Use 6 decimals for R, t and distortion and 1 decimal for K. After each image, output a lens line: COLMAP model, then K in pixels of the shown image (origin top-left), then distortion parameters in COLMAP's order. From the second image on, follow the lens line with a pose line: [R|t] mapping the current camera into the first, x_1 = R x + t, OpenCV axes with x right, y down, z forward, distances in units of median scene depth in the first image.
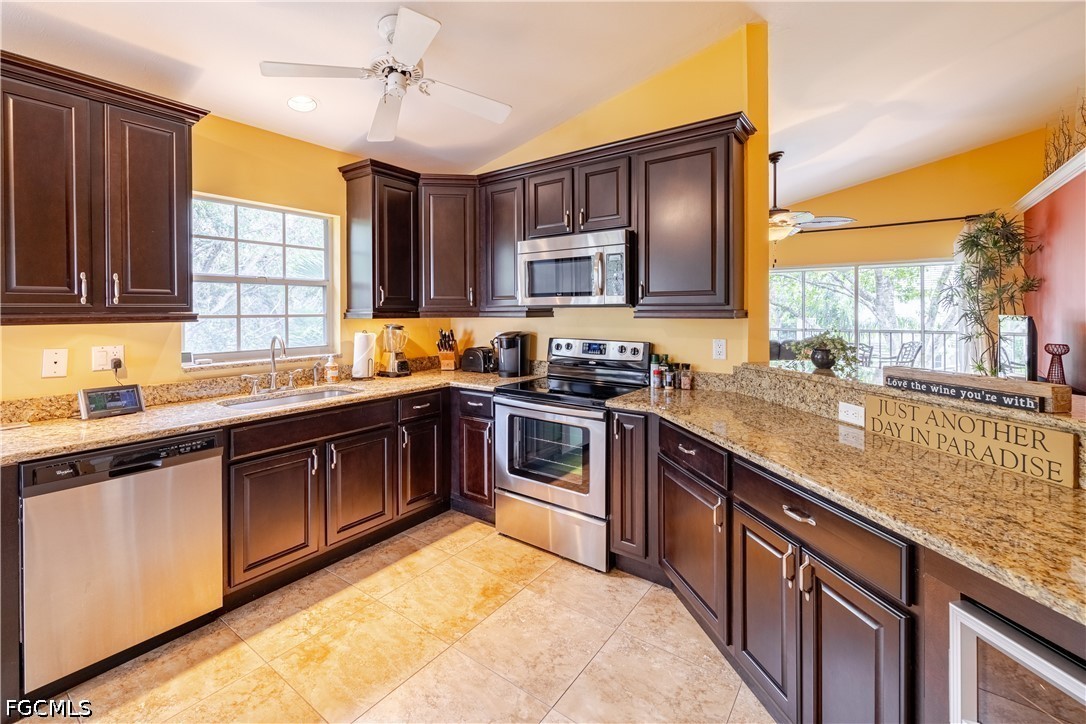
lens RADIAL K [[473.1, 0, 534.5], [0, 473.1, 314.7], [0, 0, 1]] dist [-0.004473, 0.000534]
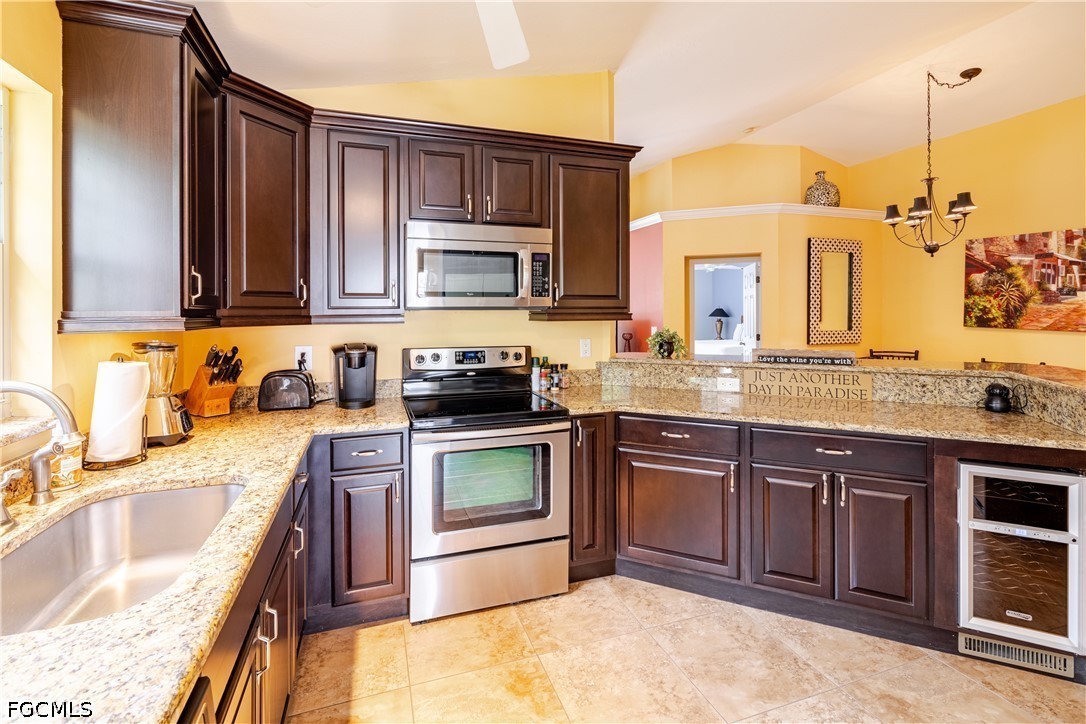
lens RADIAL K [[473.1, 0, 524.8], [0, 473.1, 315.0], [0, 0, 1]] dist [-0.004473, 0.000534]
pose [[0.571232, -0.004119, 0.820779, -0.594558], [0.010201, 0.999946, -0.002081, -0.003772], [-0.820726, 0.009561, 0.571243, 0.469737]]
